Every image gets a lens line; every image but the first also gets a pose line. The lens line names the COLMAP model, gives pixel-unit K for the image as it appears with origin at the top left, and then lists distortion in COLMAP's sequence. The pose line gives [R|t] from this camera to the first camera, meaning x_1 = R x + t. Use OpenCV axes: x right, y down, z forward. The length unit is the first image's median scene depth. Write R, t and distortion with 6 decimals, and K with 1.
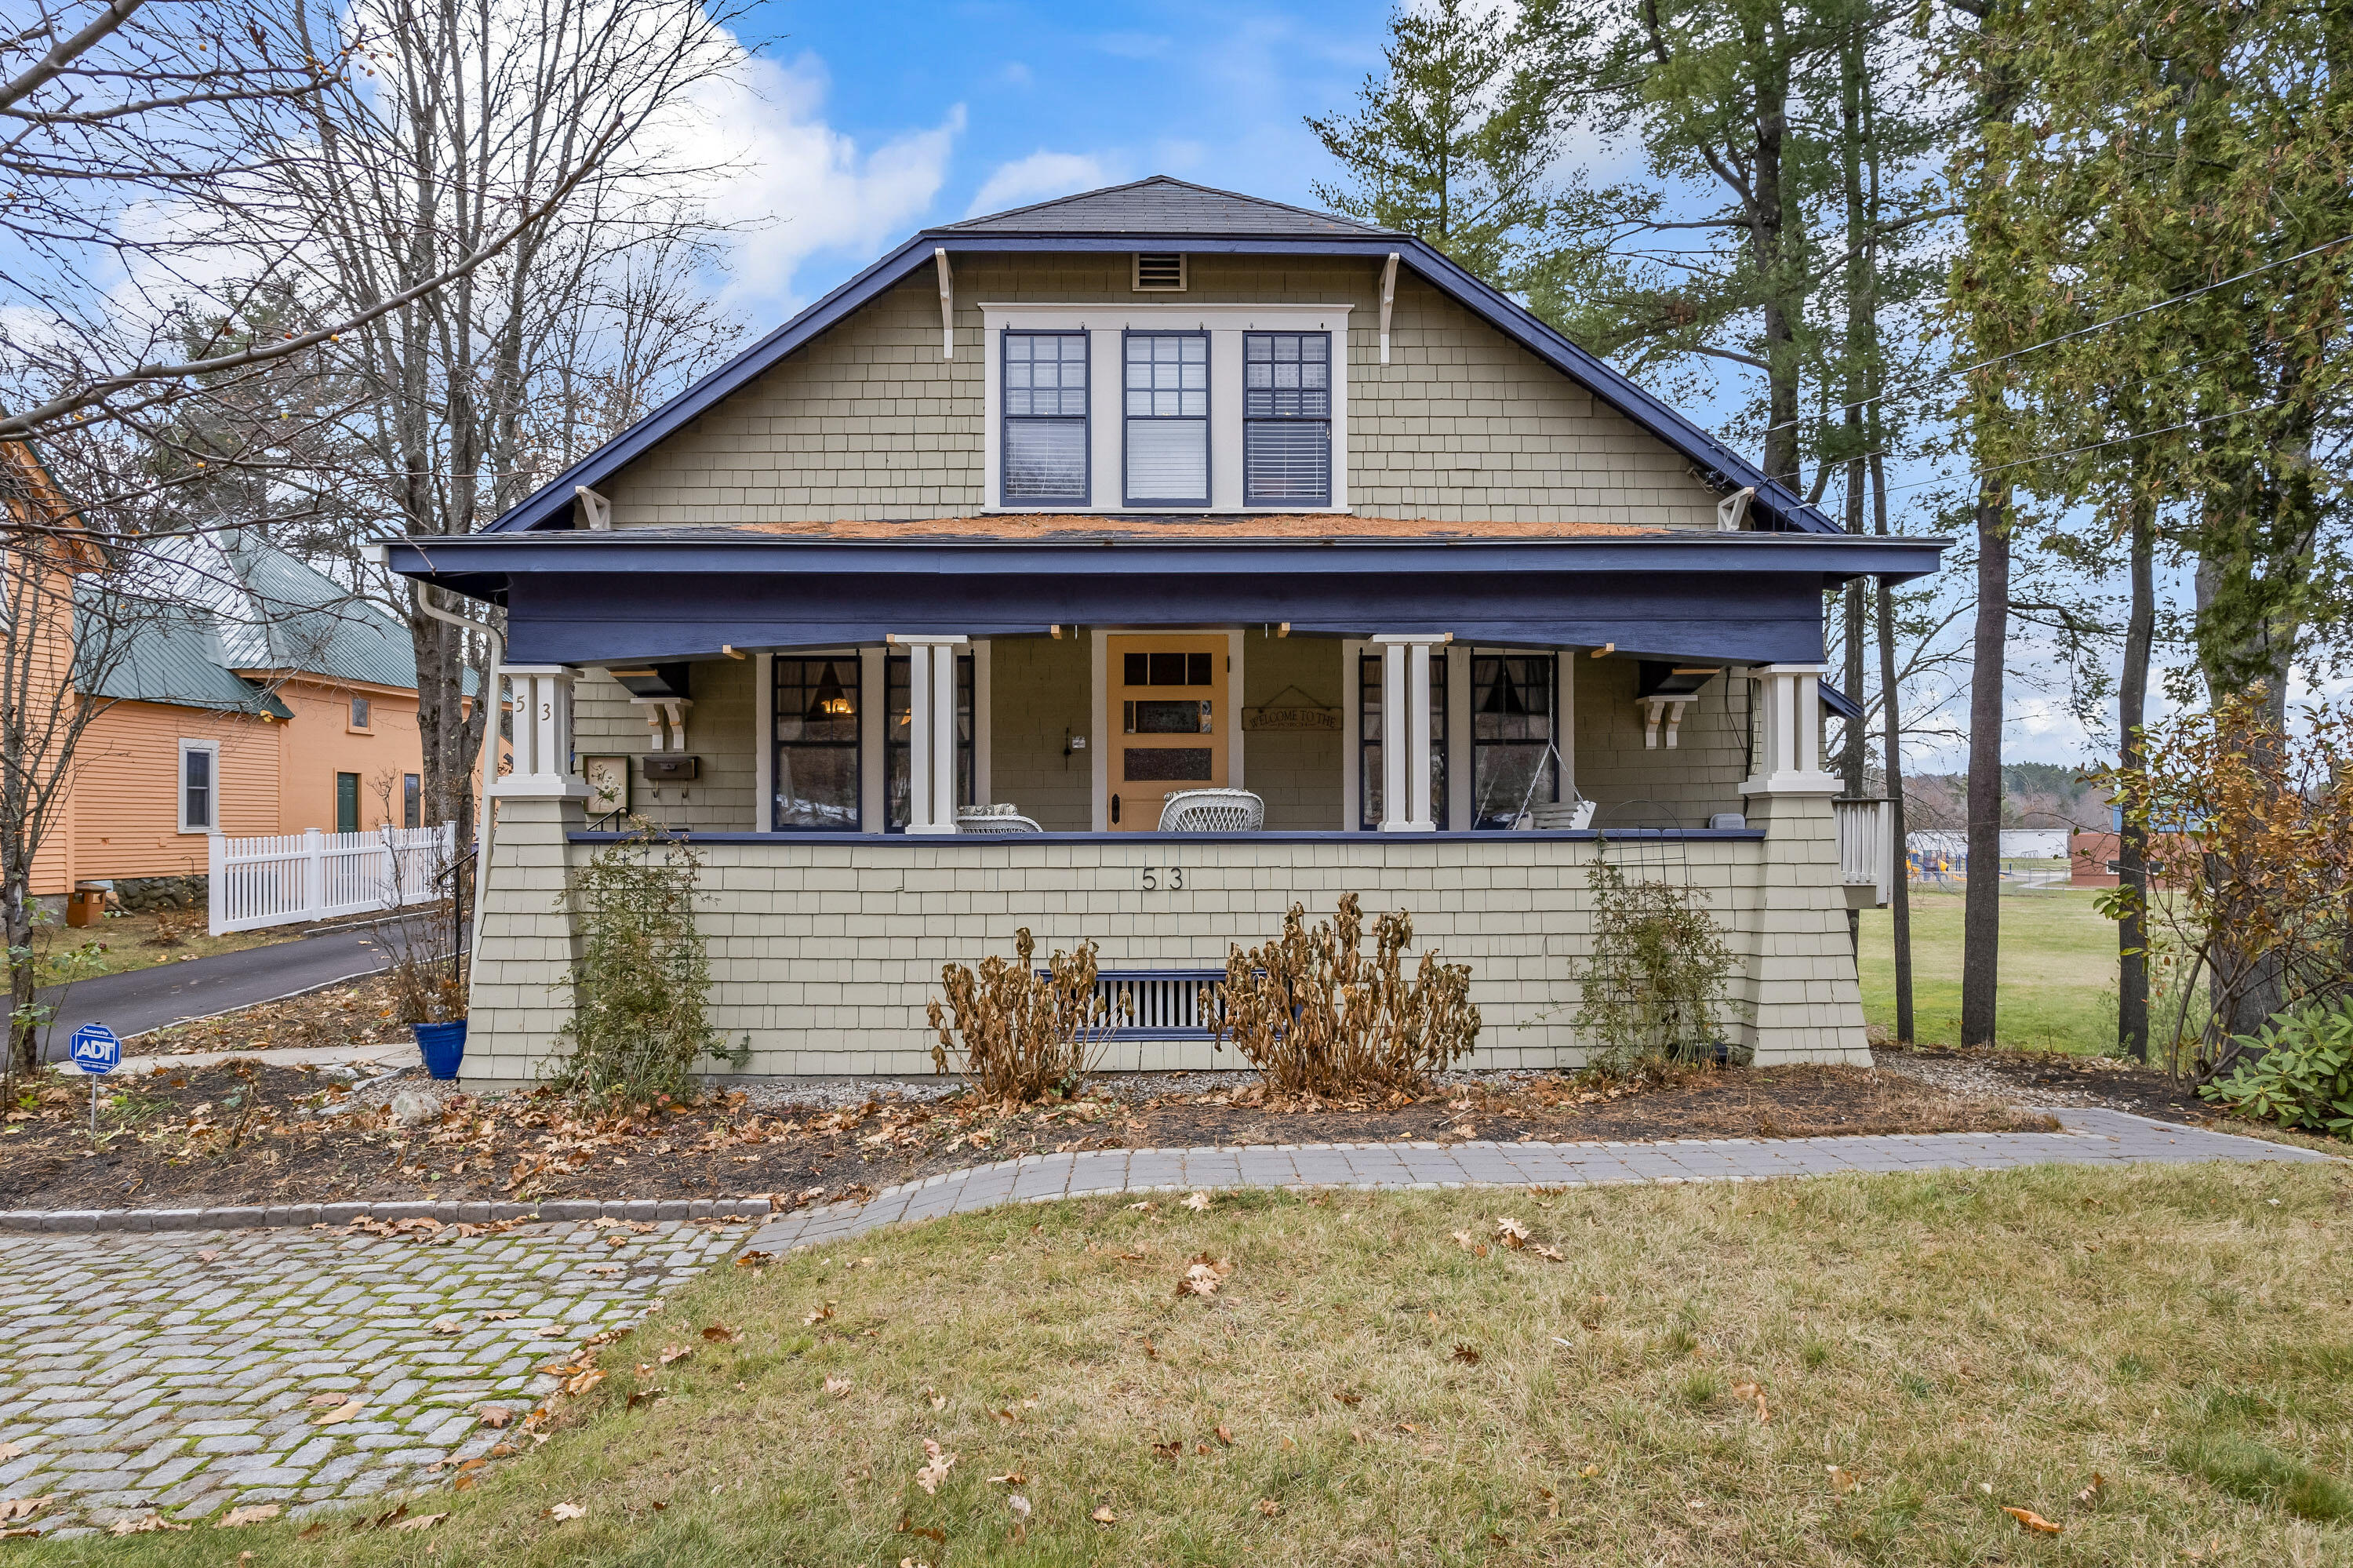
lens RADIAL K [[1516.4, 0, 1195.3], [0, 1516.4, 828.3], [0, 0, 1]] dist [-0.069365, 0.059700]
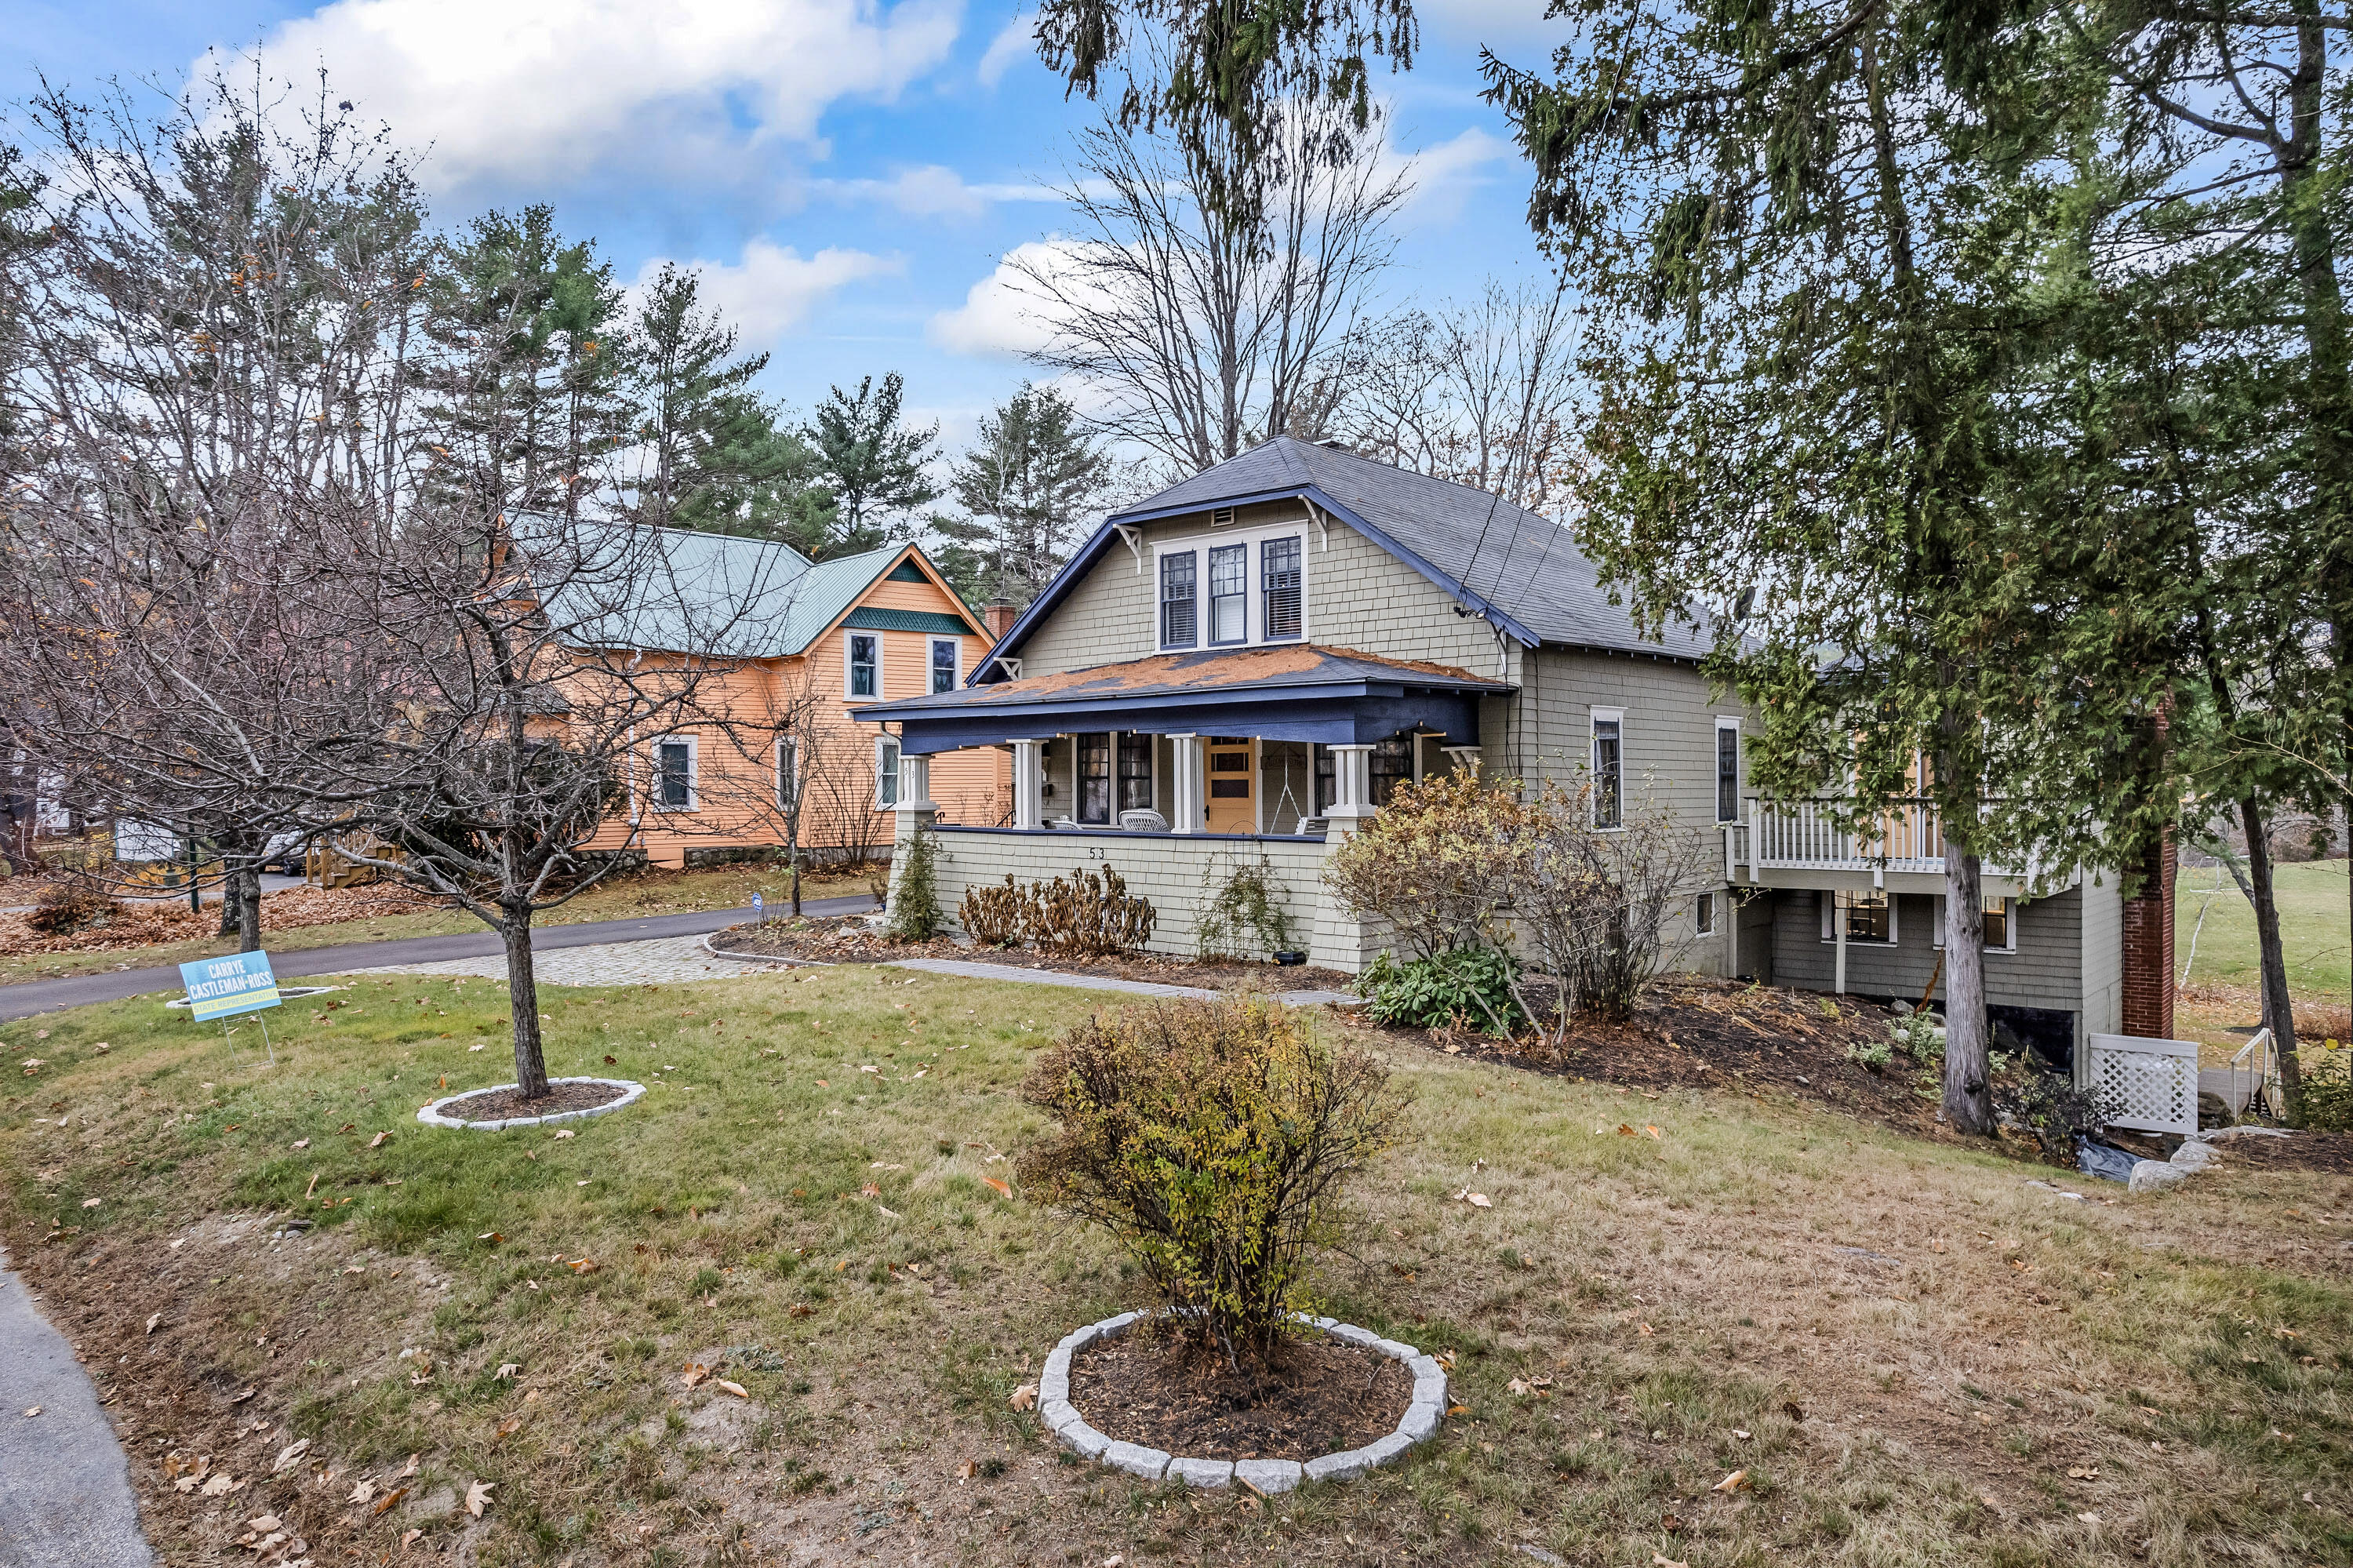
lens RADIAL K [[1503.1, 0, 1194.4], [0, 1503.1, 790.6], [0, 0, 1]] dist [-0.086657, 0.075790]
pose [[0.722864, 0.003451, -0.690981, 1.178537], [-0.001133, 0.999992, 0.003809, -0.047489], [0.690989, -0.001971, 0.722863, -0.312555]]
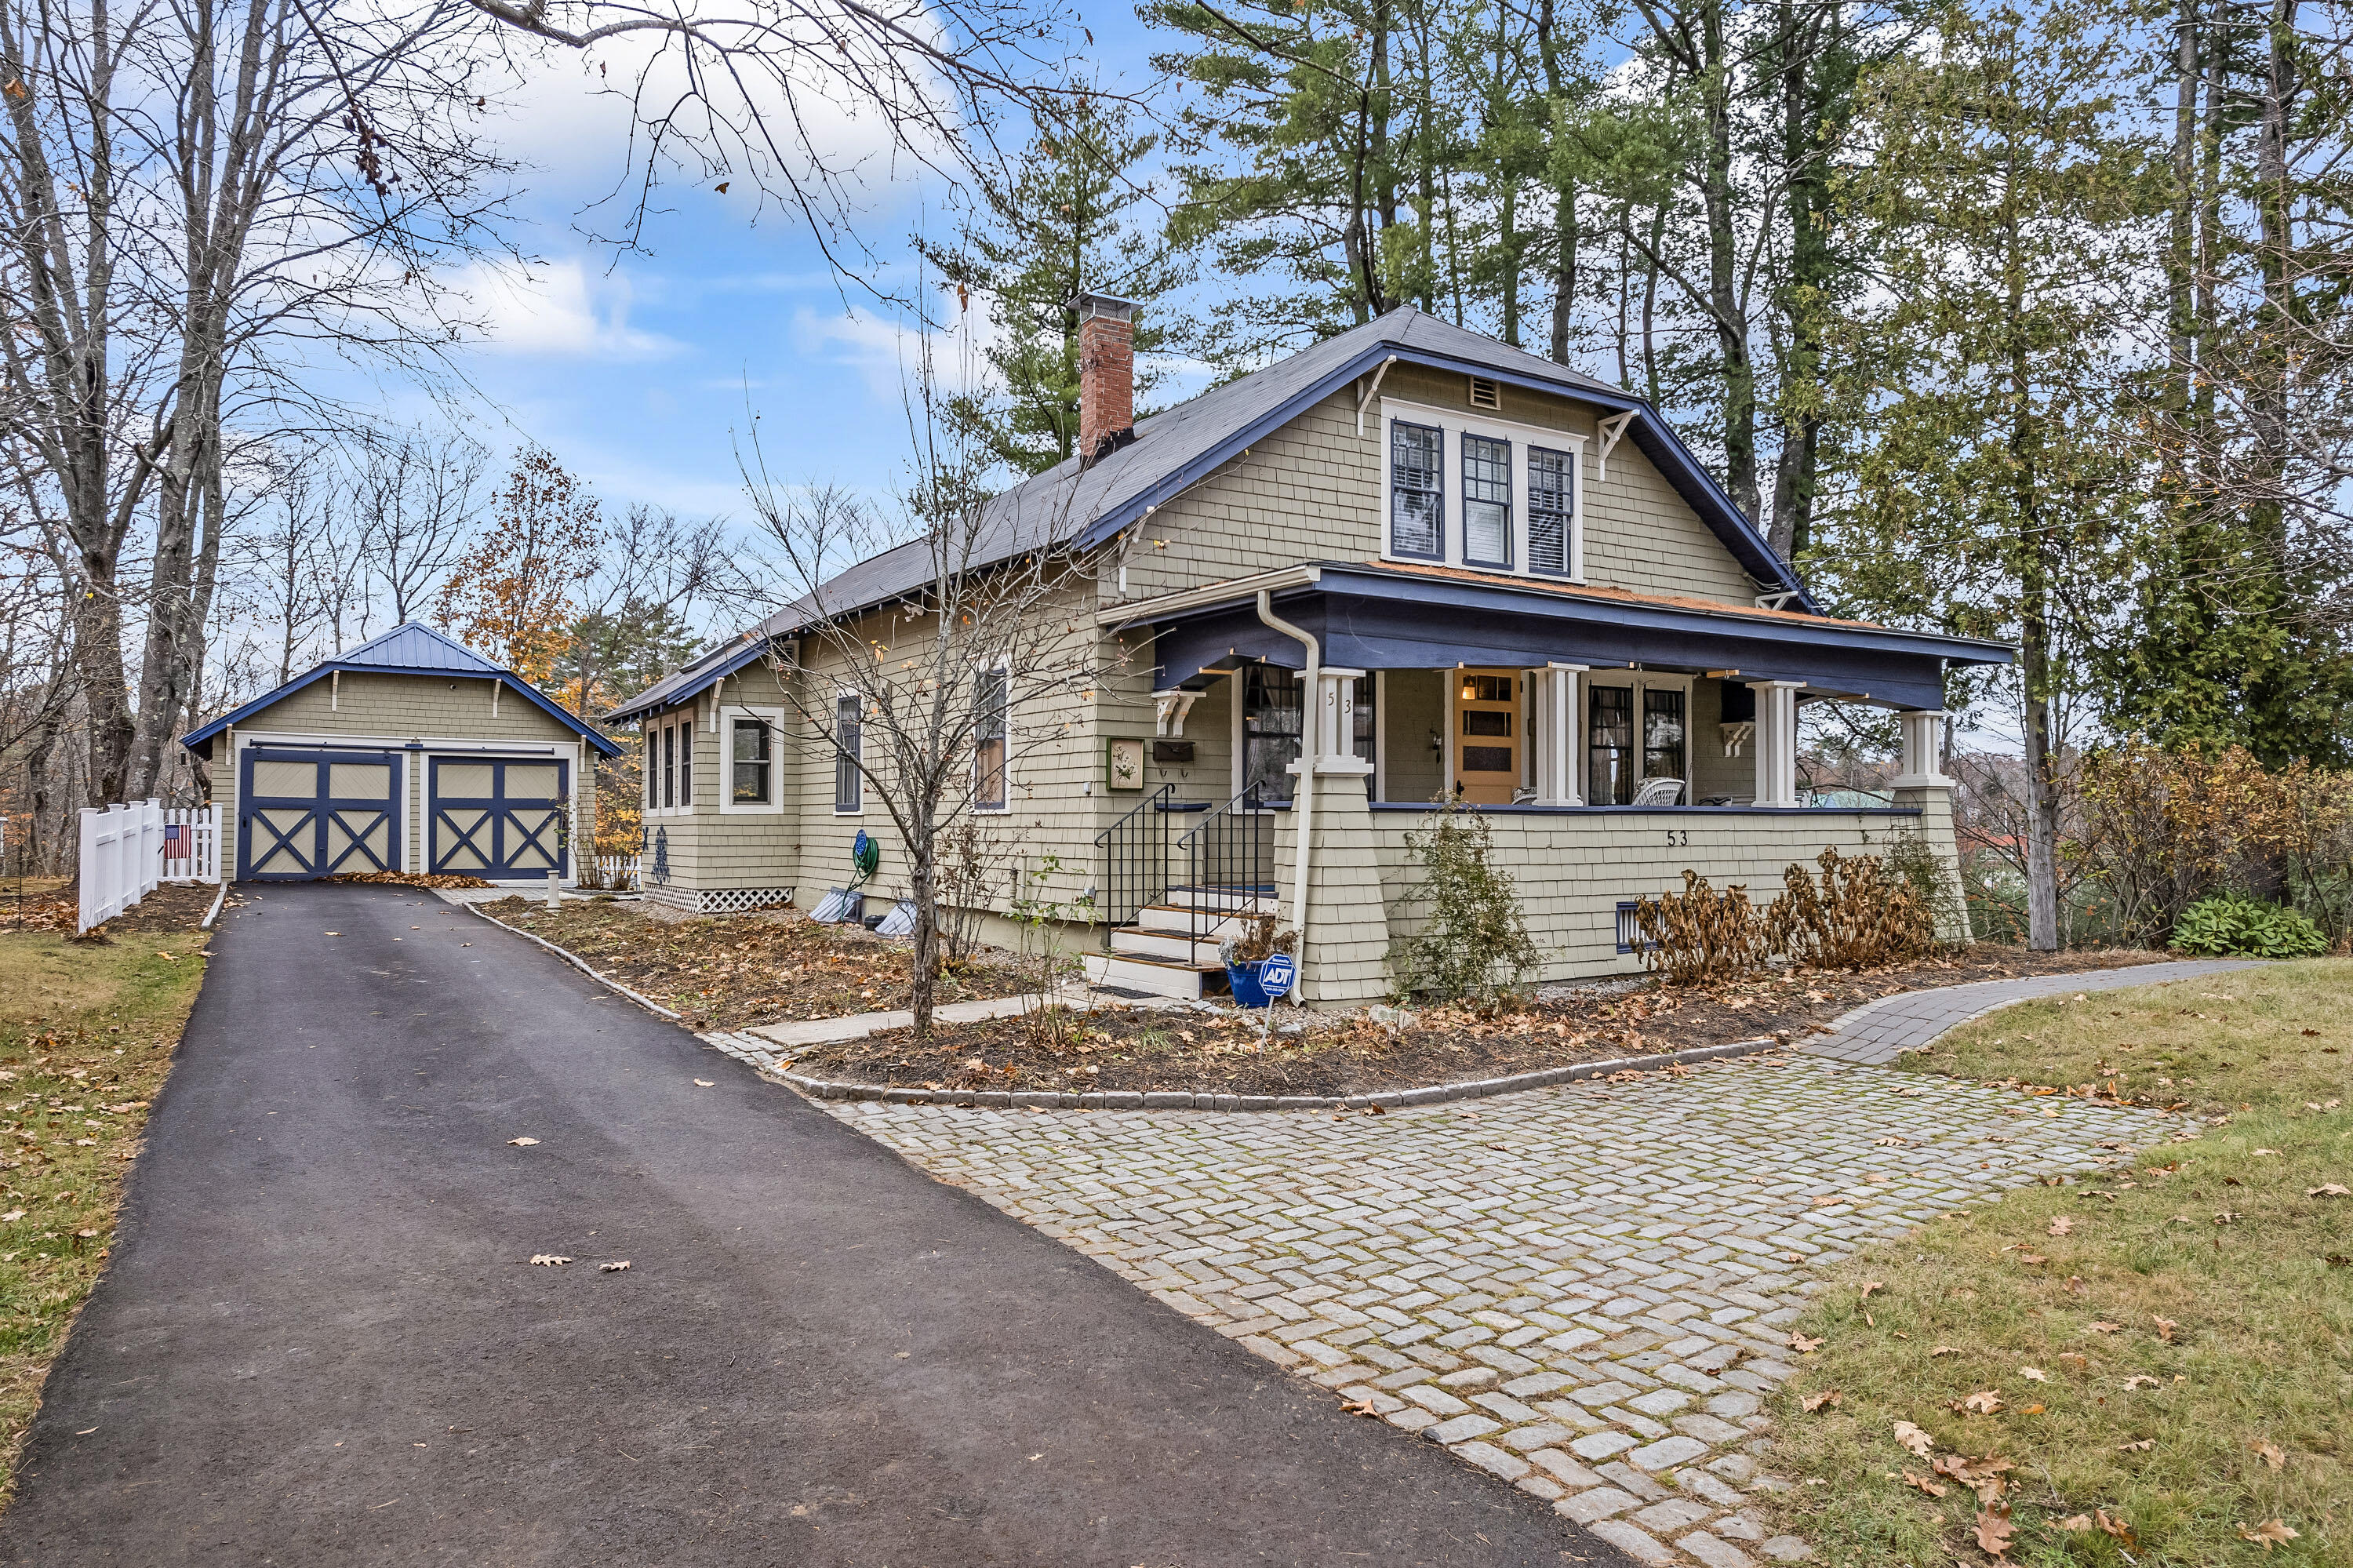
lens RADIAL K [[1503.1, 0, 1194.4], [0, 1503.1, 790.6], [0, 0, 1]] dist [-0.086657, 0.075790]
pose [[0.862743, 0.013660, 0.505458, -0.912922], [-0.003763, 0.999781, -0.020596, 0.014226], [-0.505628, 0.015867, 0.862605, -0.013444]]
